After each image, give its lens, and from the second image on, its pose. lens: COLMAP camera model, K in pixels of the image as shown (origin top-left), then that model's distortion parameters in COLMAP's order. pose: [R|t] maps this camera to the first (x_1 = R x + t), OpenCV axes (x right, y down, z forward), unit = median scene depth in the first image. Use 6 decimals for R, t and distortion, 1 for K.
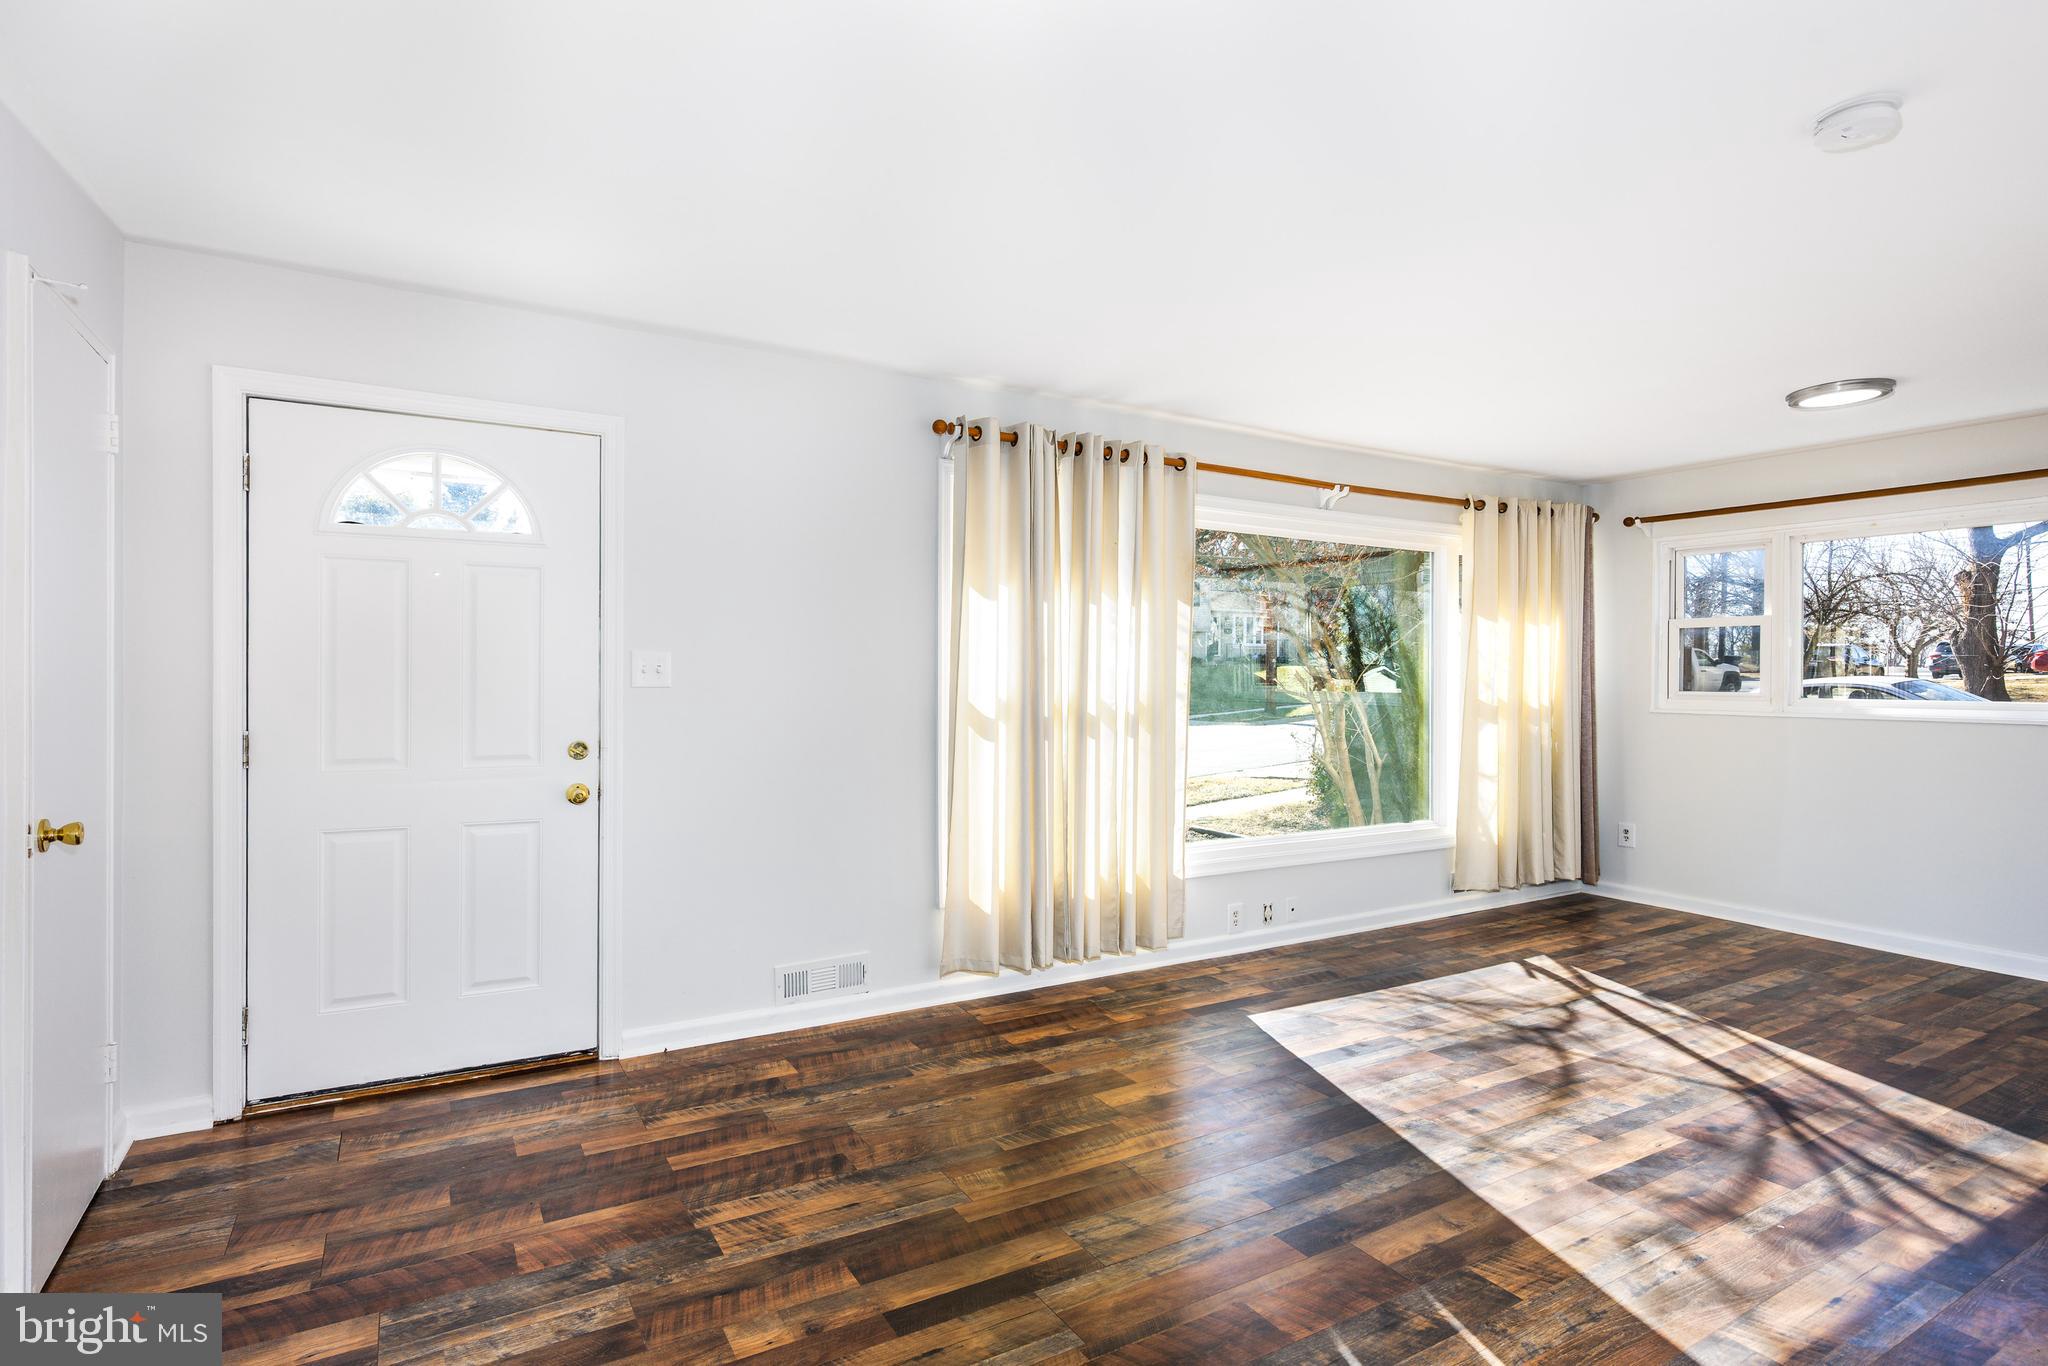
lens RADIAL K [[1042.1, 0, 1022.2], [0, 1042.1, 675.9], [0, 0, 1]] dist [-0.000021, 0.000459]
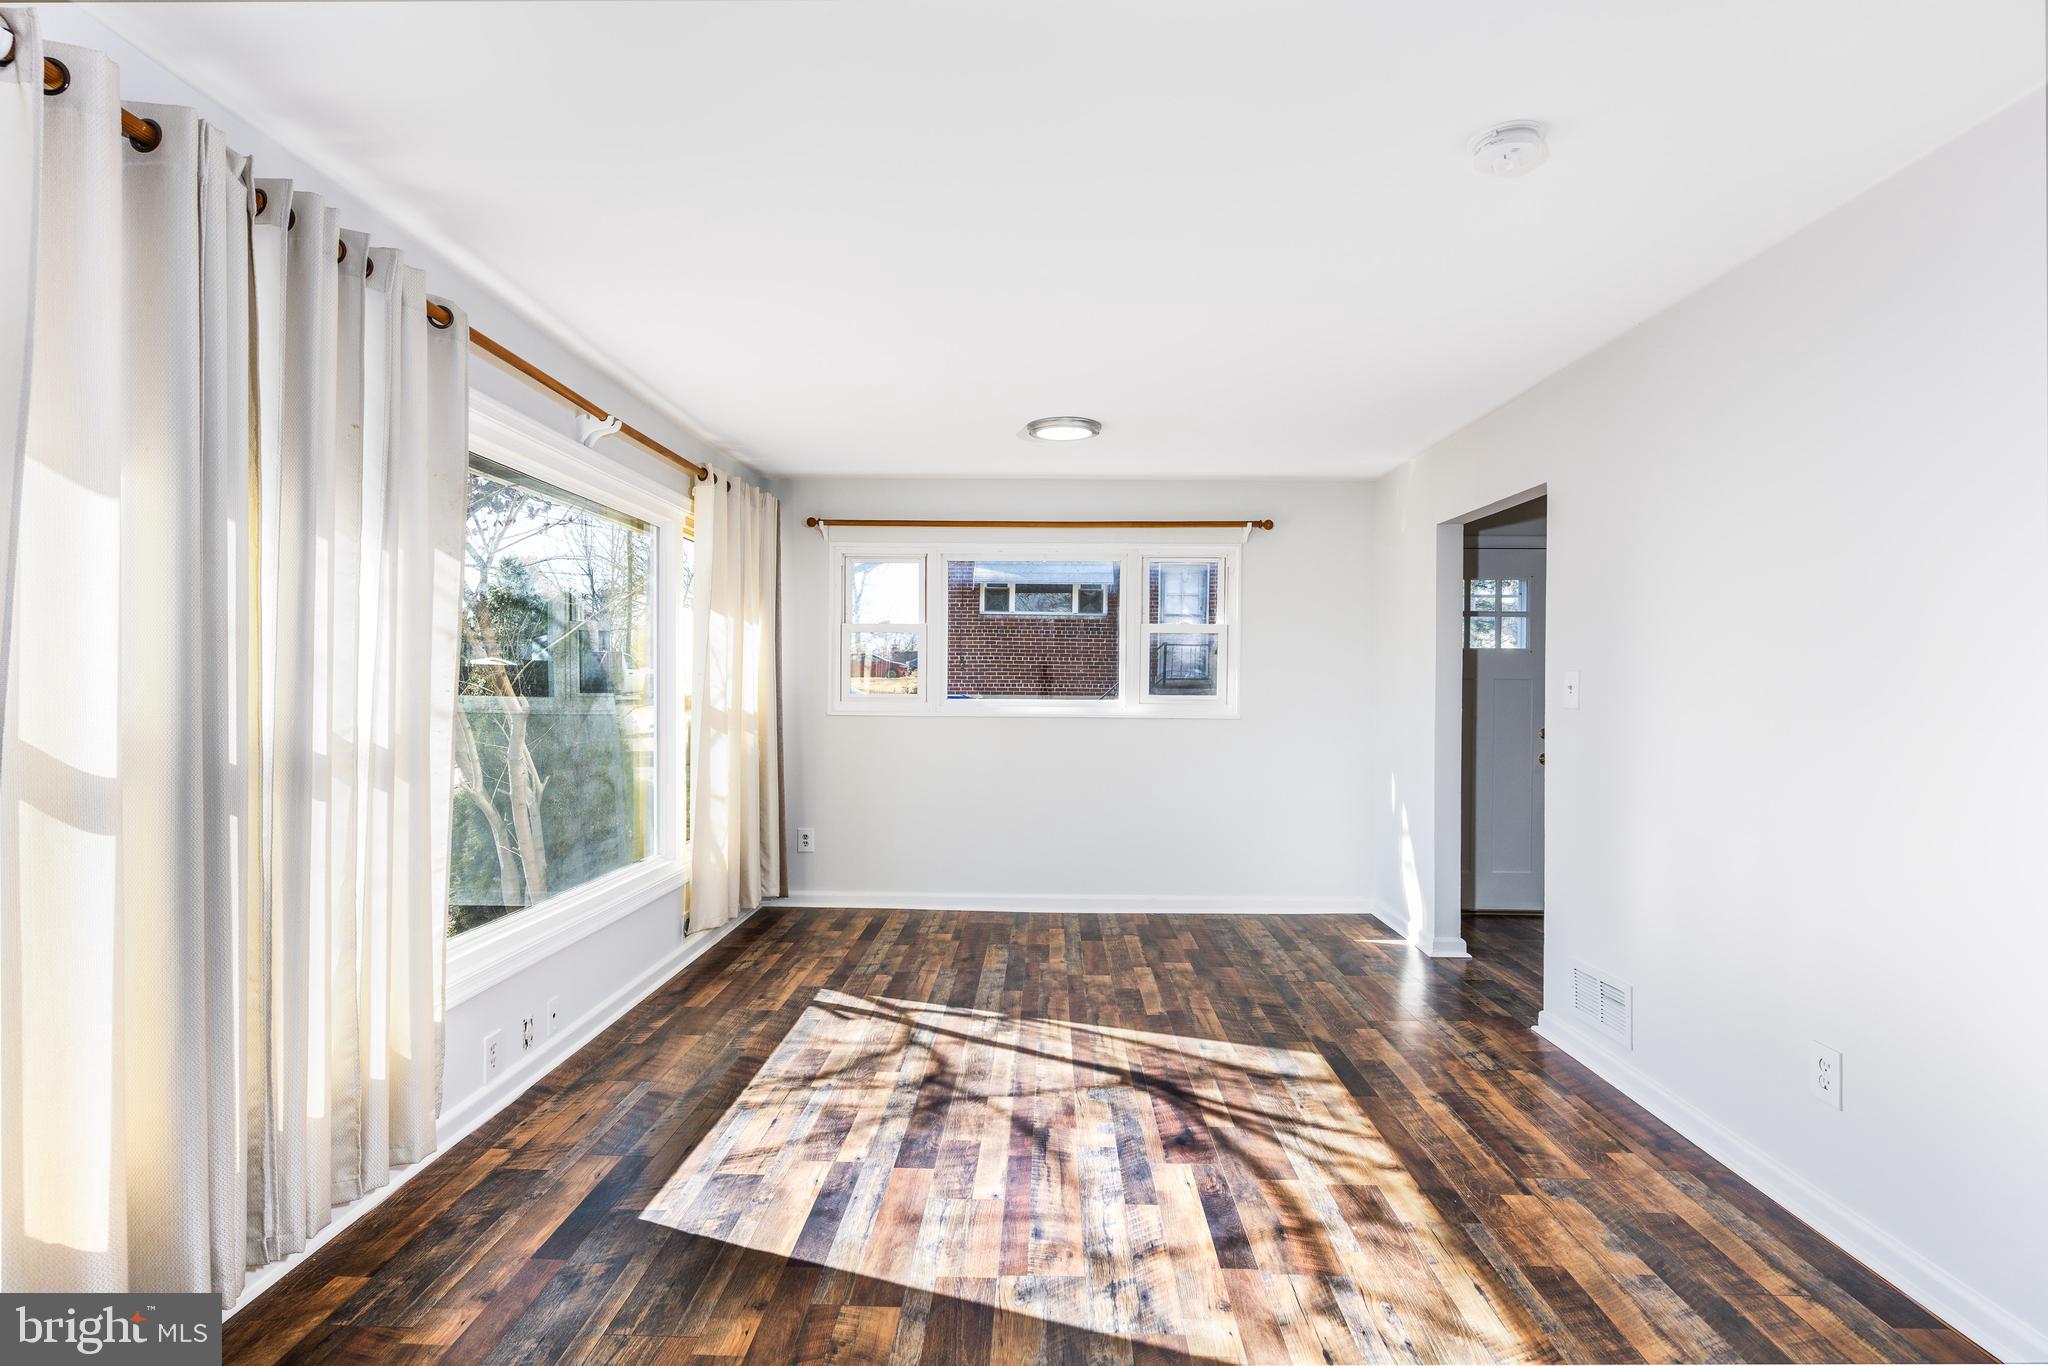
lens RADIAL K [[1006.2, 0, 1024.0], [0, 1006.2, 683.0], [0, 0, 1]] dist [-0.002534, 0.000209]
pose [[0.532613, -0.002743, 0.846355, -0.167919], [-0.002310, 0.999986, 0.004695, -0.001141], [-0.846356, -0.004456, 0.532599, 0.461162]]
